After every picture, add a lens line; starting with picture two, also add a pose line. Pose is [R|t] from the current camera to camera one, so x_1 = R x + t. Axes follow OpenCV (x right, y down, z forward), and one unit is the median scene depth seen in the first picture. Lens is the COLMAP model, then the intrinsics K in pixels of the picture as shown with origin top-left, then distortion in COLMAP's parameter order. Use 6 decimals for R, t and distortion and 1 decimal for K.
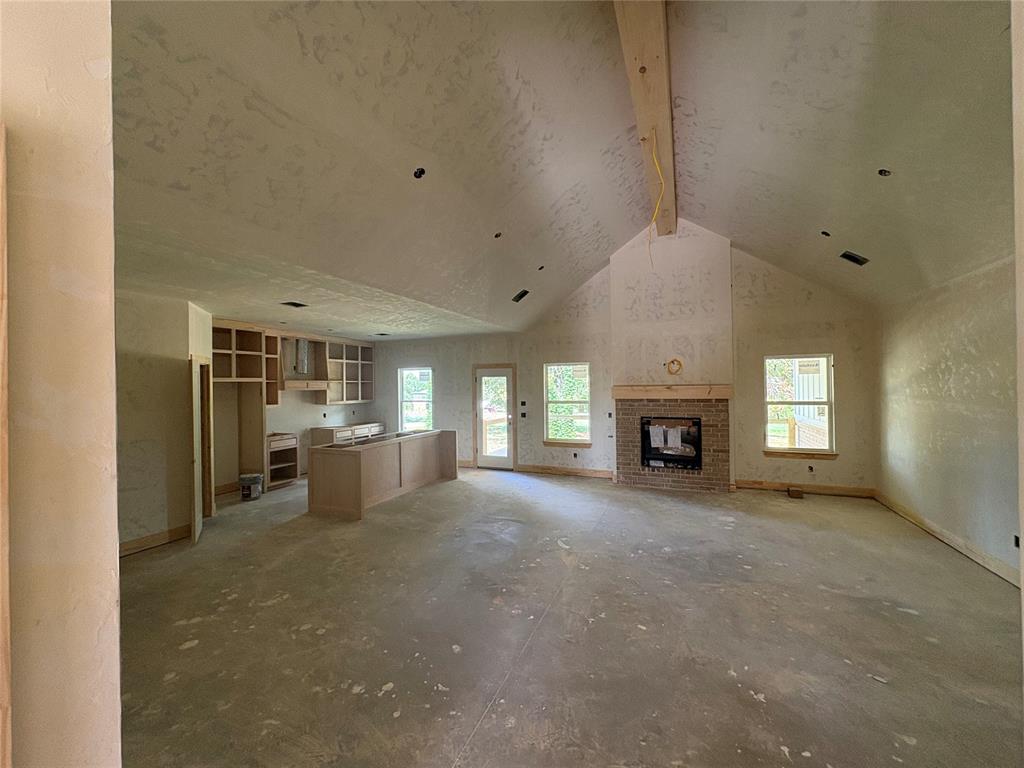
lens RADIAL K [[408.4, 0, 510.7], [0, 408.4, 385.3], [0, 0, 1]] dist [0.001567, 0.000083]
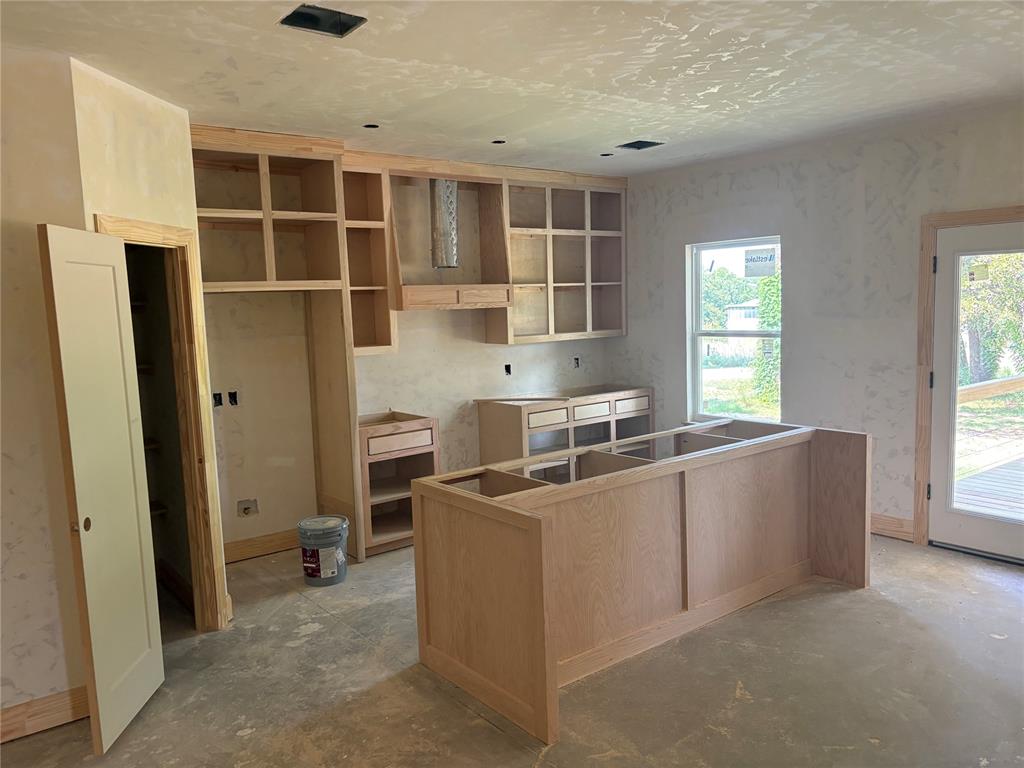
lens RADIAL K [[773.8, 0, 509.8], [0, 773.8, 386.6], [0, 0, 1]] dist [0.027796, -0.003134]
pose [[0.874635, 0.036275, -0.483423, -0.085014], [0.023086, 0.992948, 0.116279, 0.000610], [0.484232, -0.112862, 0.867630, 0.358389]]
